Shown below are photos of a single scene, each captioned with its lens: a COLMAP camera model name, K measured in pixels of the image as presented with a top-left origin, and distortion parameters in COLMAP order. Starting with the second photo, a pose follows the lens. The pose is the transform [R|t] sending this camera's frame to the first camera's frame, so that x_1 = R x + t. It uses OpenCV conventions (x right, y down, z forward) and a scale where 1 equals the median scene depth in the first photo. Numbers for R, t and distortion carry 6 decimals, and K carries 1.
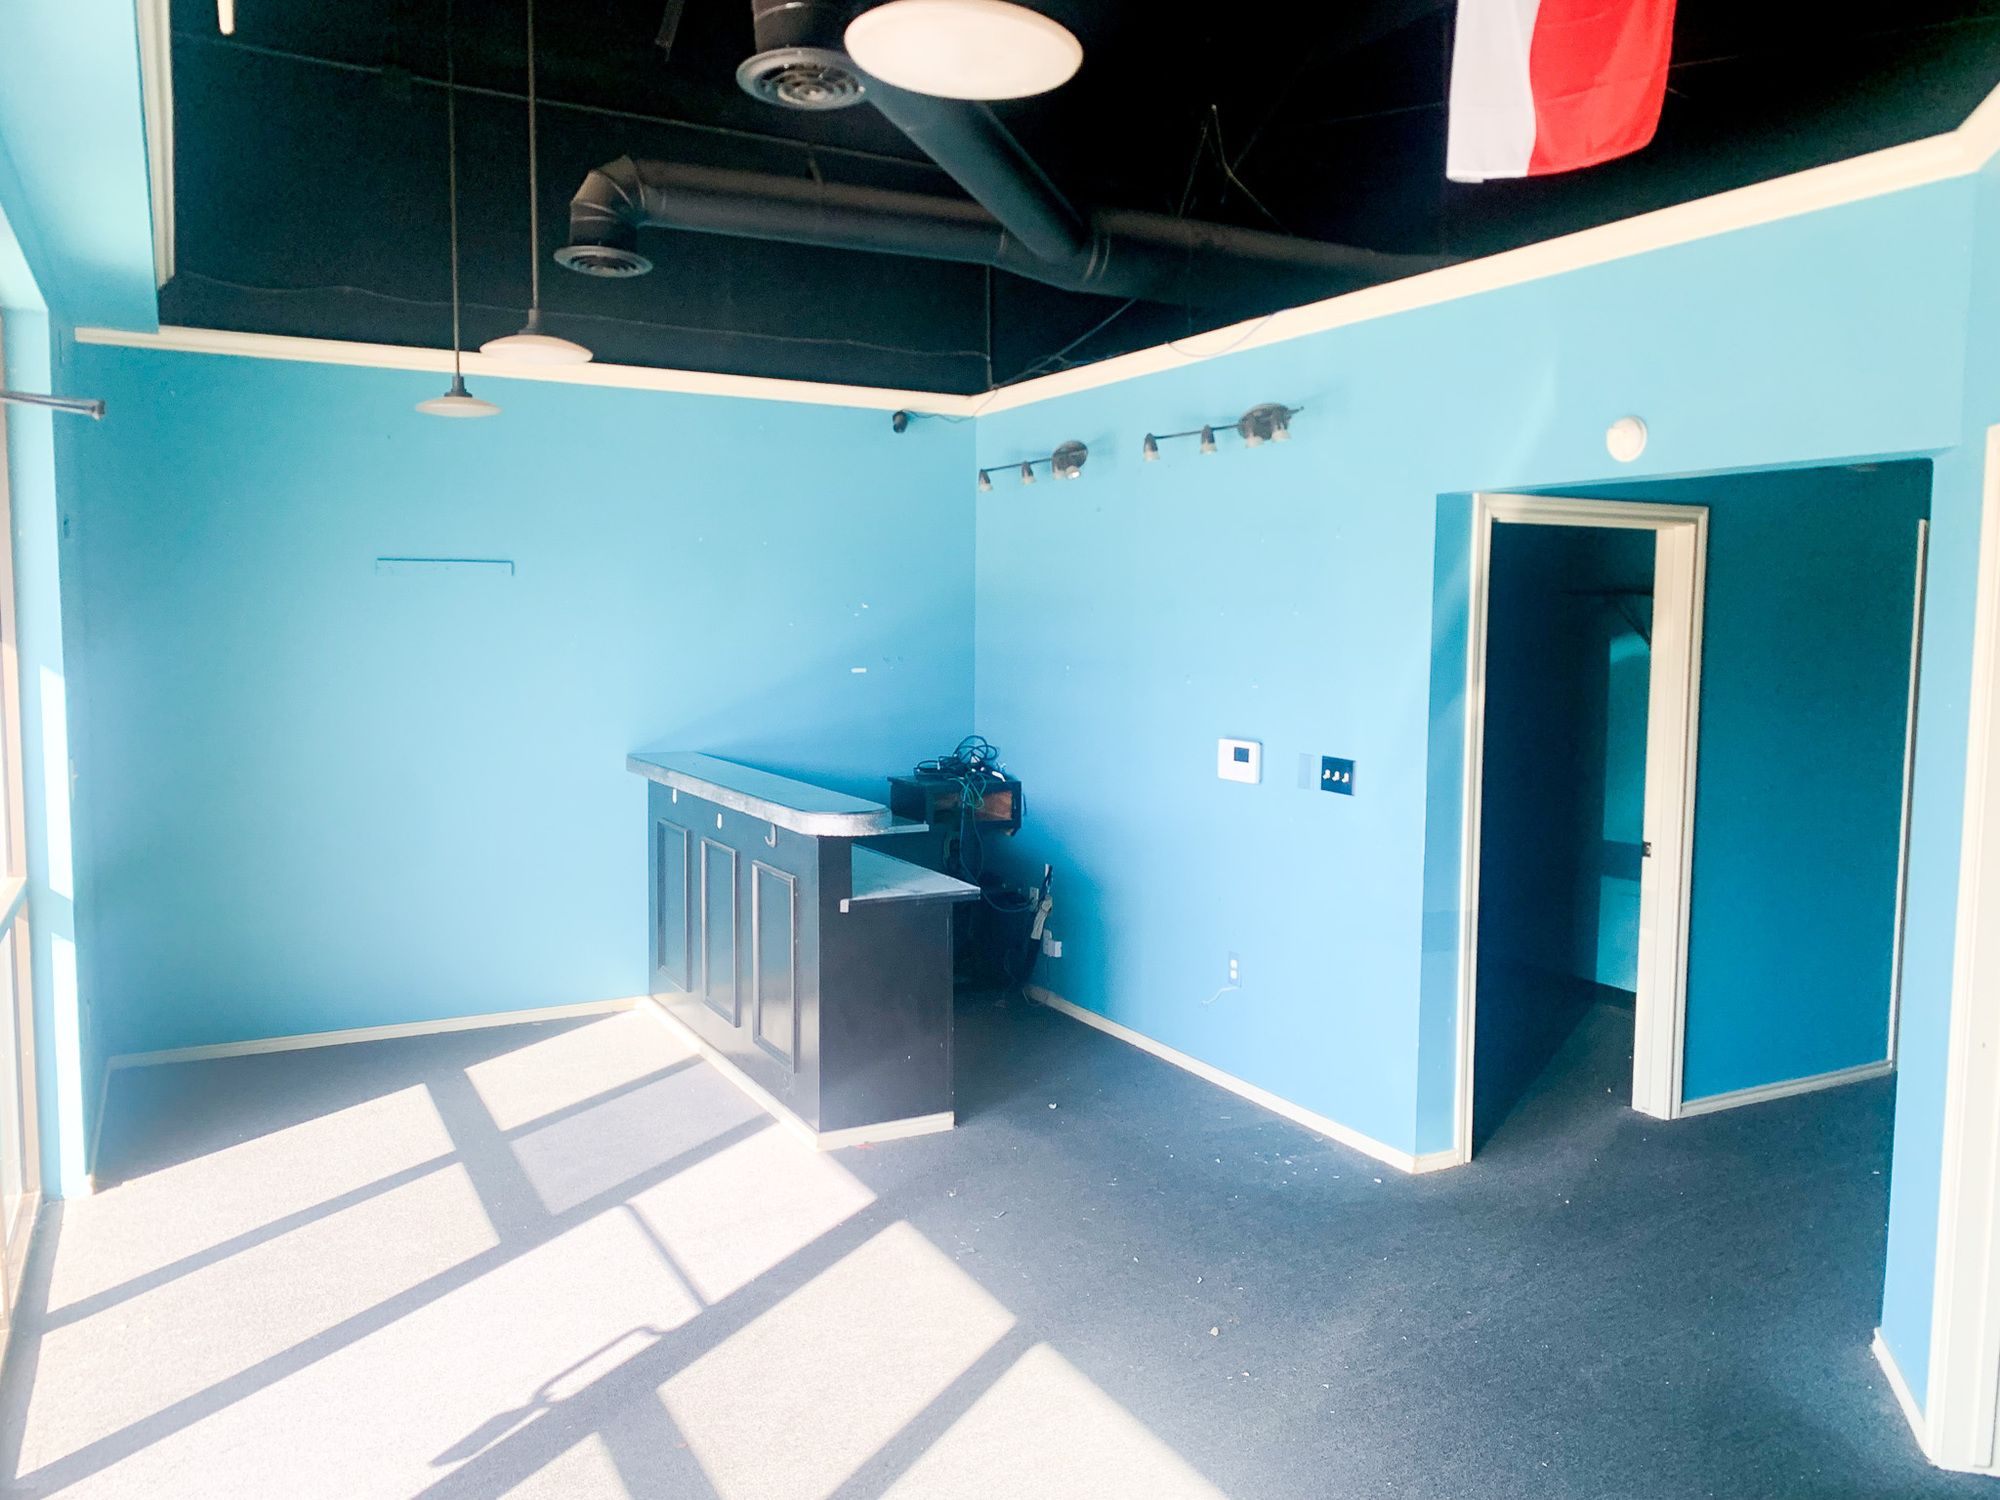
lens RADIAL K [[1572.7, 0, 998.5], [0, 1572.7, 751.7], [0, 0, 1]] dist [0.021184, -0.001252]
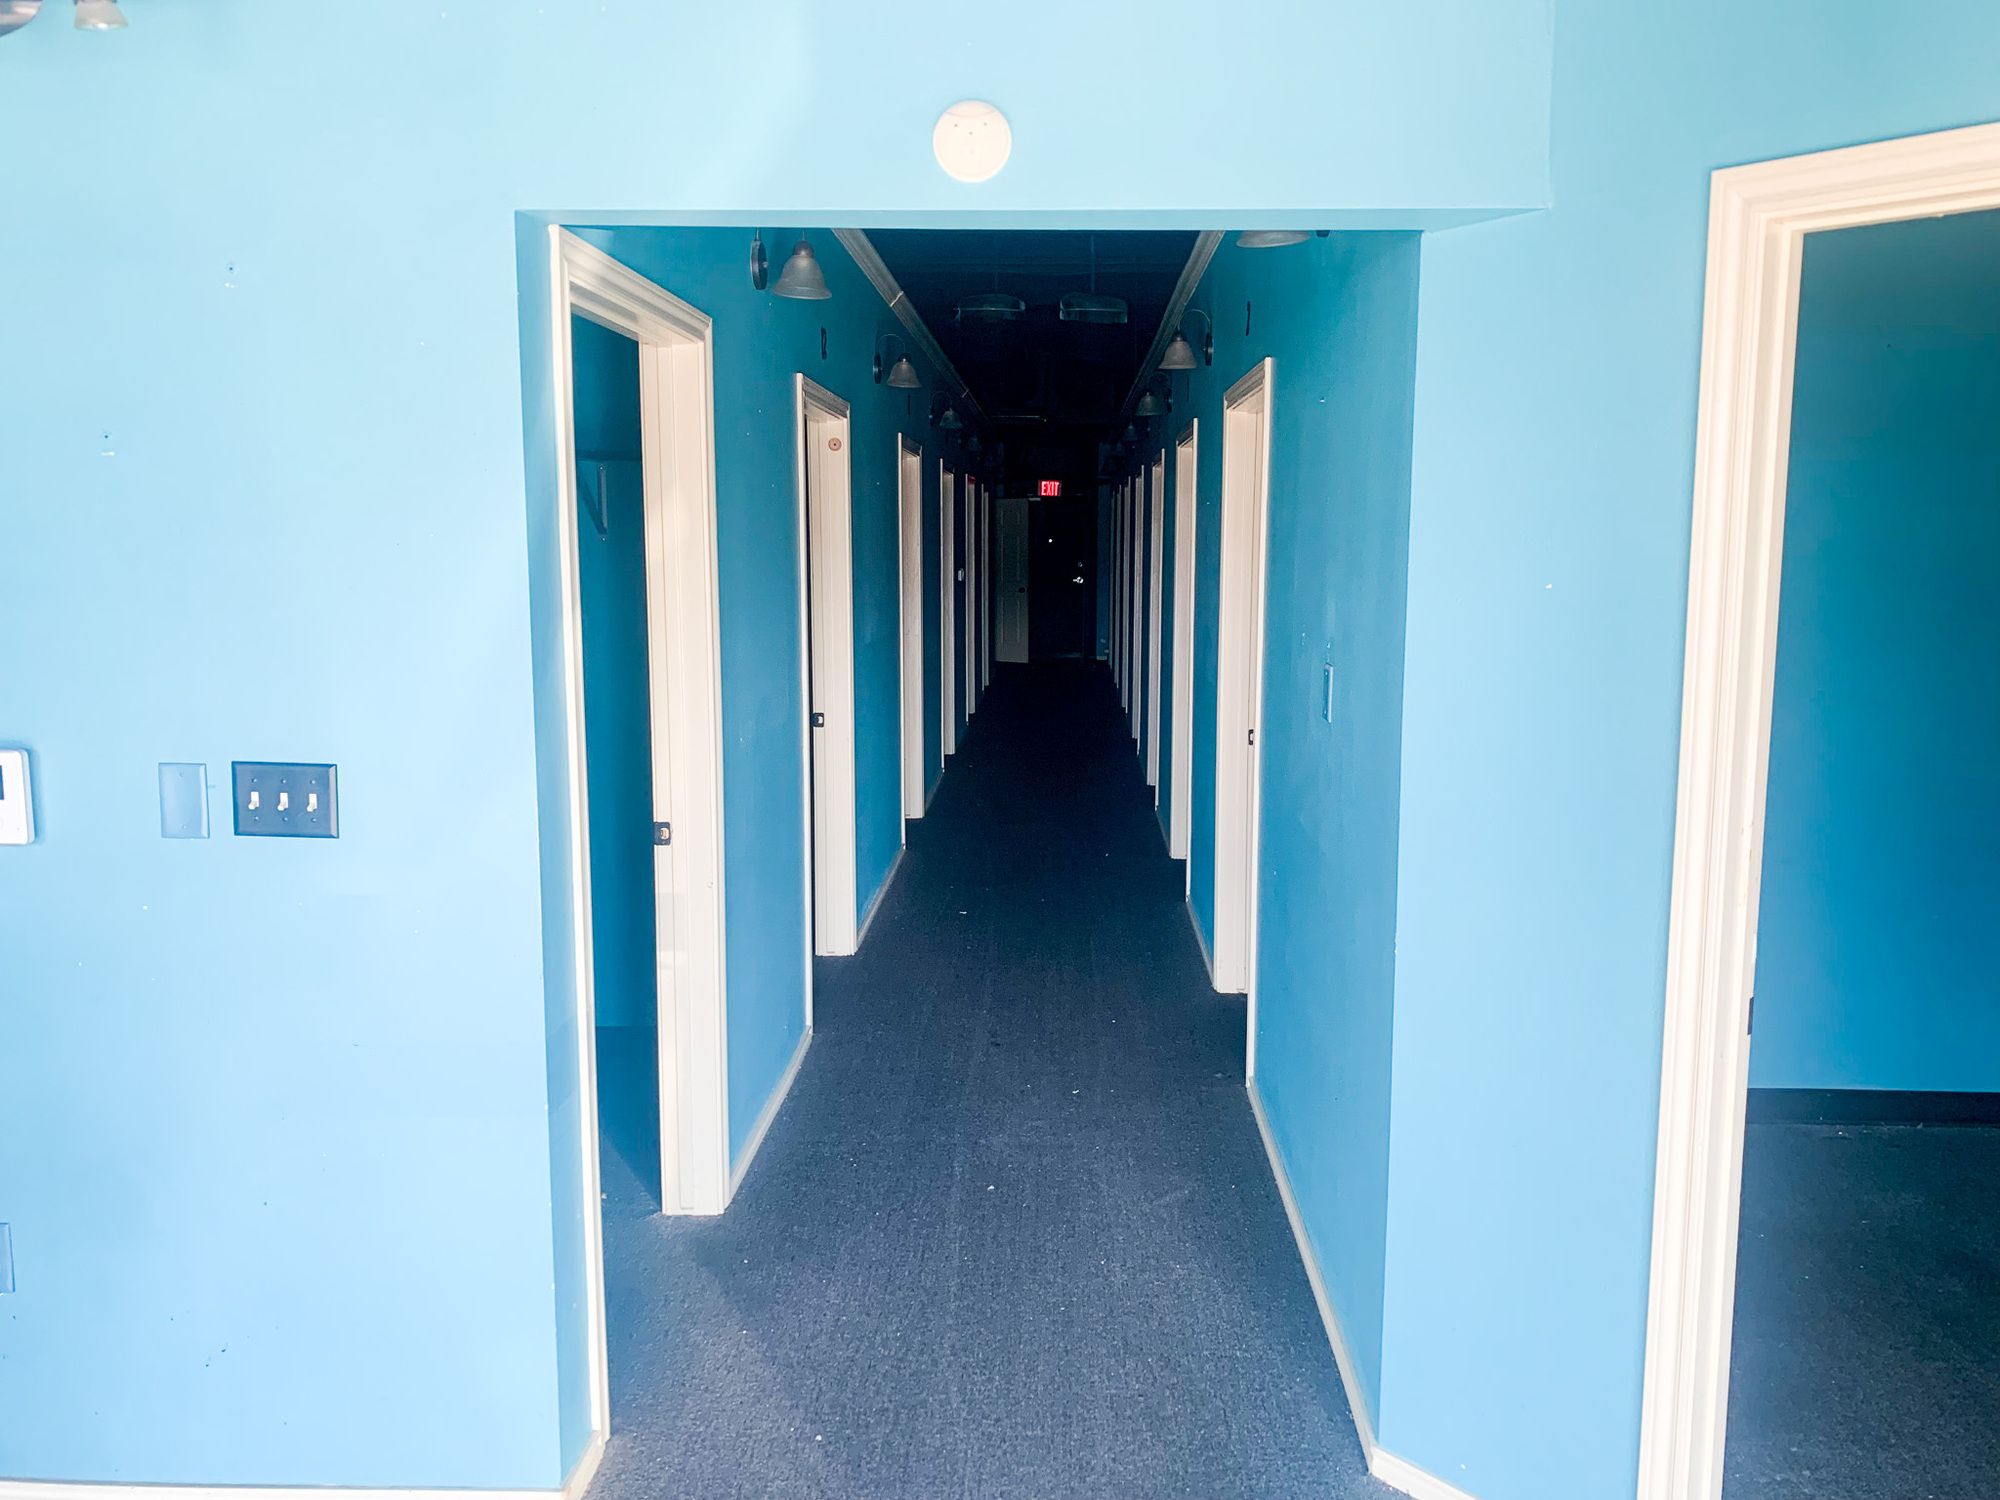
lens RADIAL K [[1572.7, 0, 1003.0], [0, 1572.7, 737.2], [0, 0, 1]] dist [0.021184, -0.001252]
pose [[0.497449, -0.122938, 0.858738, -0.087400], [0.078954, 0.992215, 0.096310, -0.032990], [-0.863893, 0.019891, 0.503283, 0.569409]]
